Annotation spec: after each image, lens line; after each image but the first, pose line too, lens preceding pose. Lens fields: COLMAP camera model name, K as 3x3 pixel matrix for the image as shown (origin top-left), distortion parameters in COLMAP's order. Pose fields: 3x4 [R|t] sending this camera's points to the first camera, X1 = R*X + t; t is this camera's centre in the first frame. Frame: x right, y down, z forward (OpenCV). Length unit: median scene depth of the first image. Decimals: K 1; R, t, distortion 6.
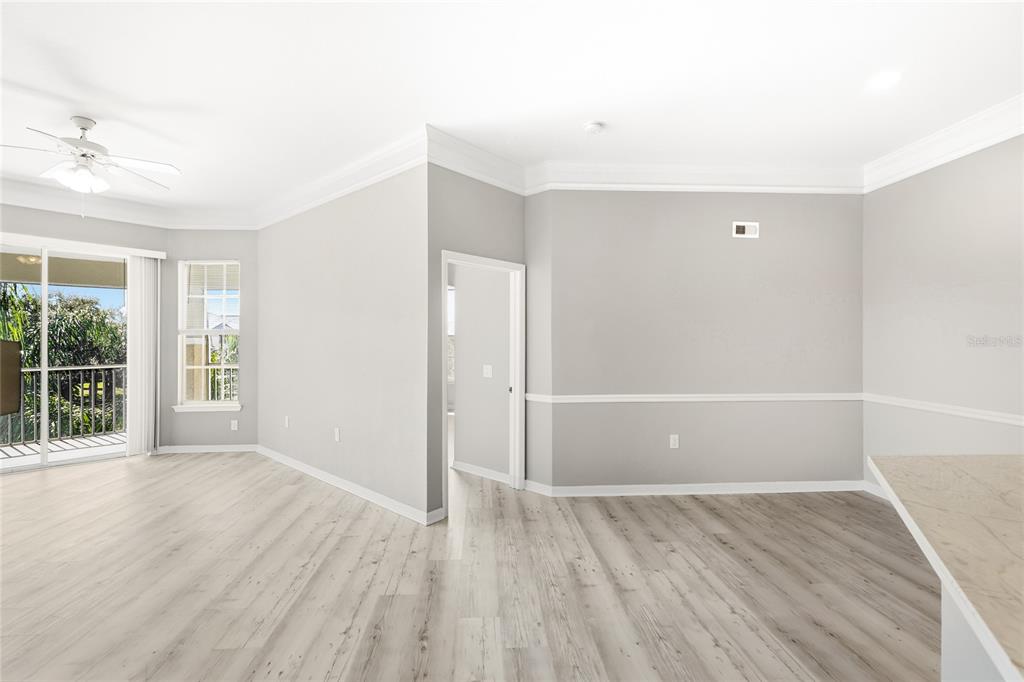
lens RADIAL K [[458.9, 0, 509.0], [0, 458.9, 337.1], [0, 0, 1]] dist [0.004139, -0.001115]
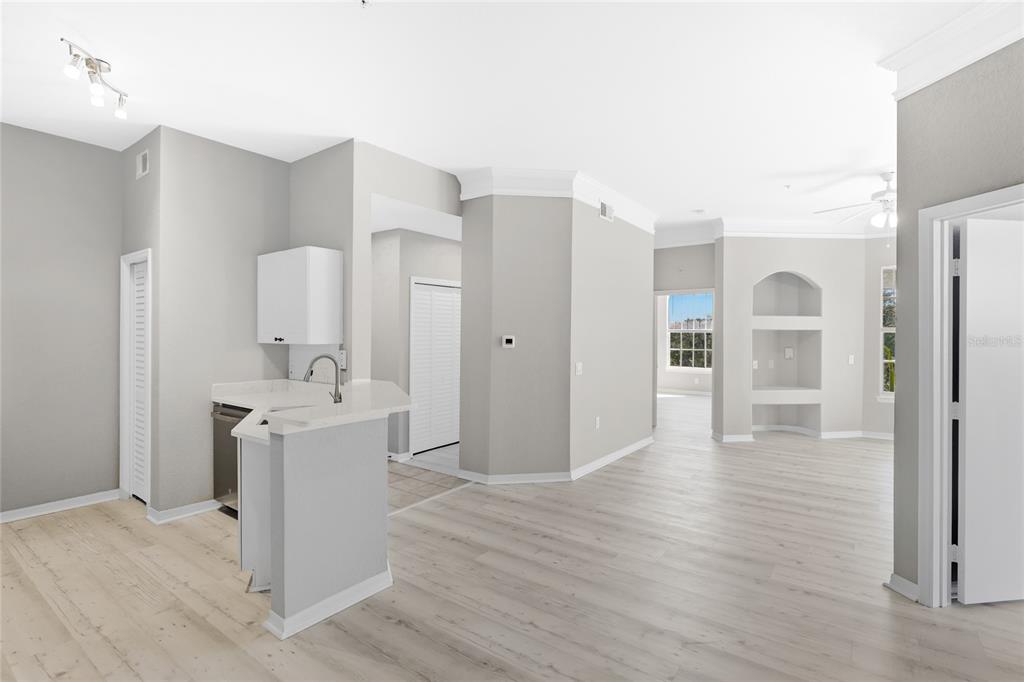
lens RADIAL K [[488.6, 0, 509.0], [0, 488.6, 335.3], [0, 0, 1]] dist [-0.005281, -0.000551]
pose [[-0.635876, -0.002054, -0.771788, 0.677735], [-0.003096, 0.999995, -0.000111, -0.000084], [0.771785, 0.002319, -0.635880, 0.835277]]
